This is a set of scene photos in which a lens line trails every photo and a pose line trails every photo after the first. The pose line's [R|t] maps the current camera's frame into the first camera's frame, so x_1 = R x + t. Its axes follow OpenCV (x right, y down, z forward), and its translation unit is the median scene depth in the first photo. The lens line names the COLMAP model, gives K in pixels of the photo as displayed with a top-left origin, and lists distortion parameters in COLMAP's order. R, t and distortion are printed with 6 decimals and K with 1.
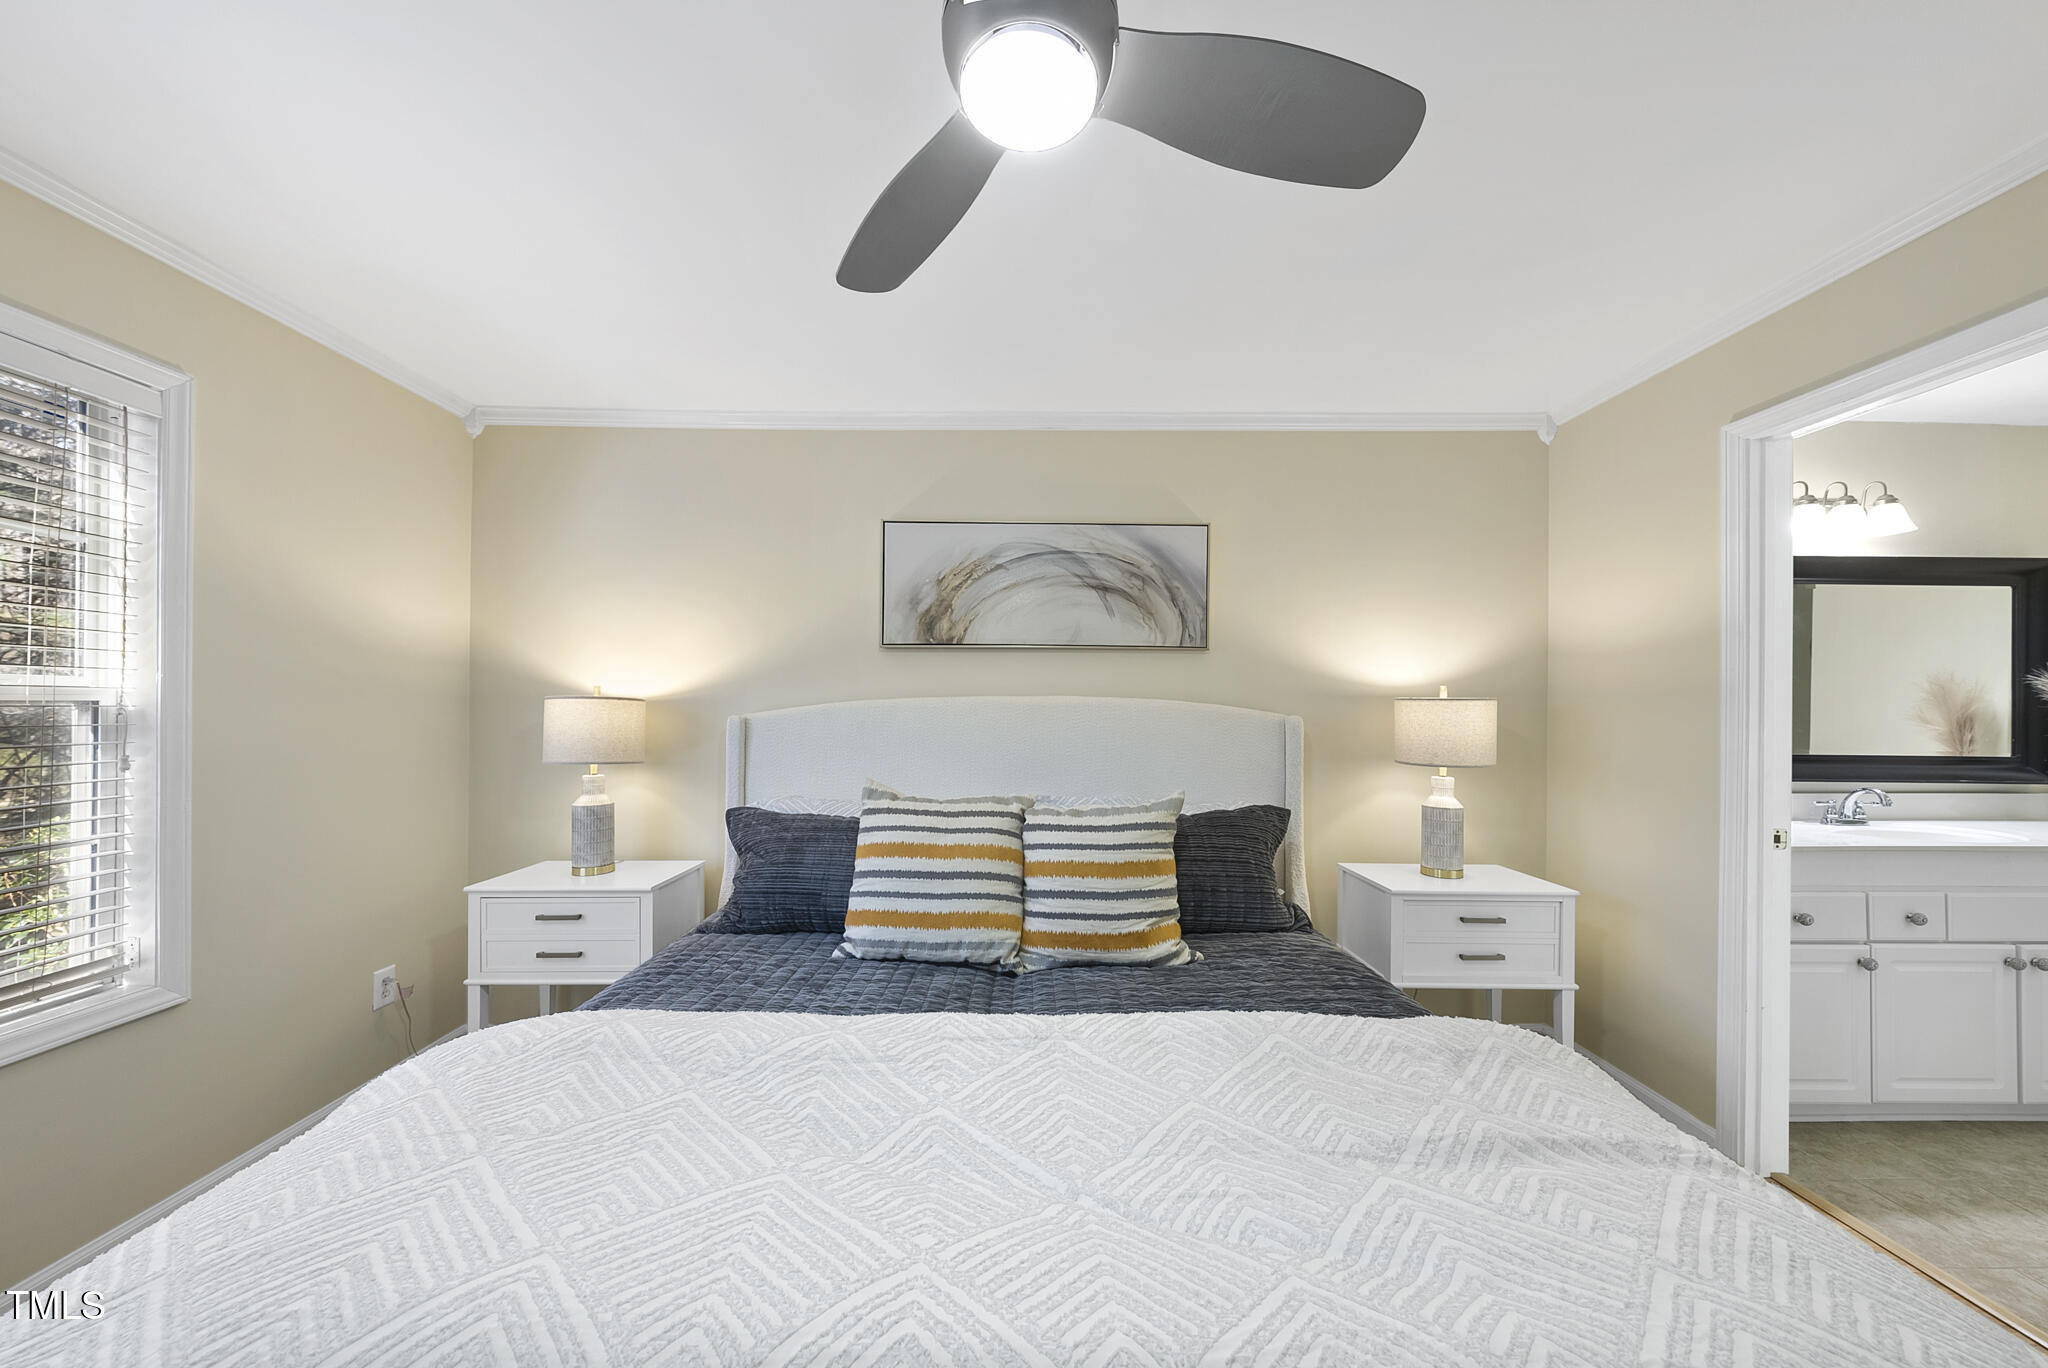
lens RADIAL K [[710.6, 0, 1026.4], [0, 710.6, 692.8], [0, 0, 1]] dist [-0.002598, 0.000115]
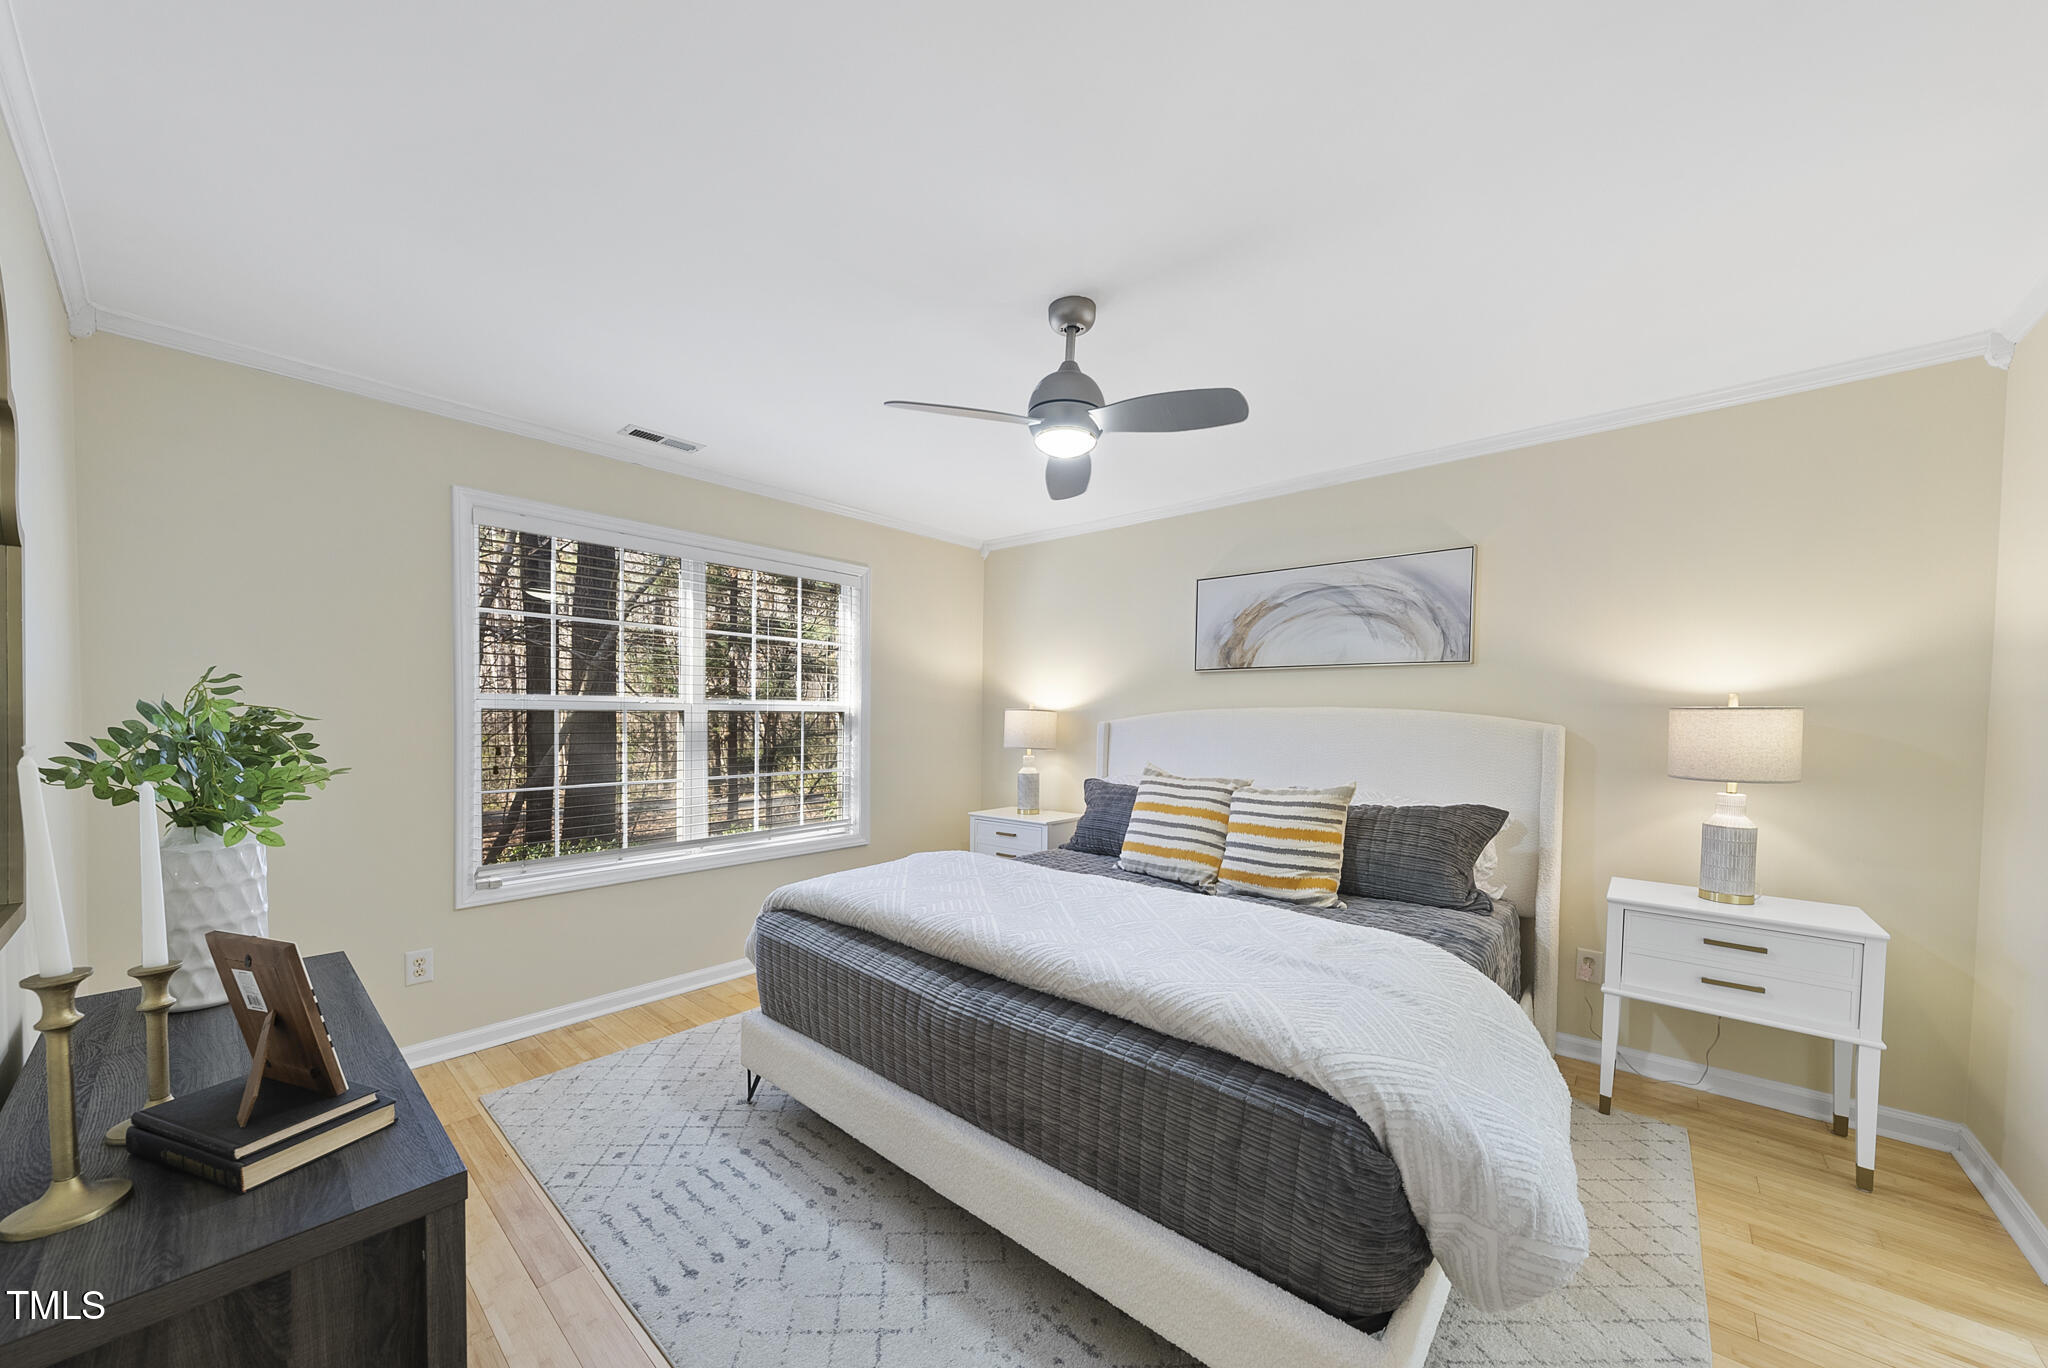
lens RADIAL K [[710.6, 0, 1021.6], [0, 710.6, 695.1], [0, 0, 1]] dist [-0.002598, 0.000115]
pose [[0.751797, -0.017027, -0.659175, 0.539510], [0.008791, 0.999837, -0.015801, -0.001354], [0.659336, 0.006084, 0.751824, -0.305409]]
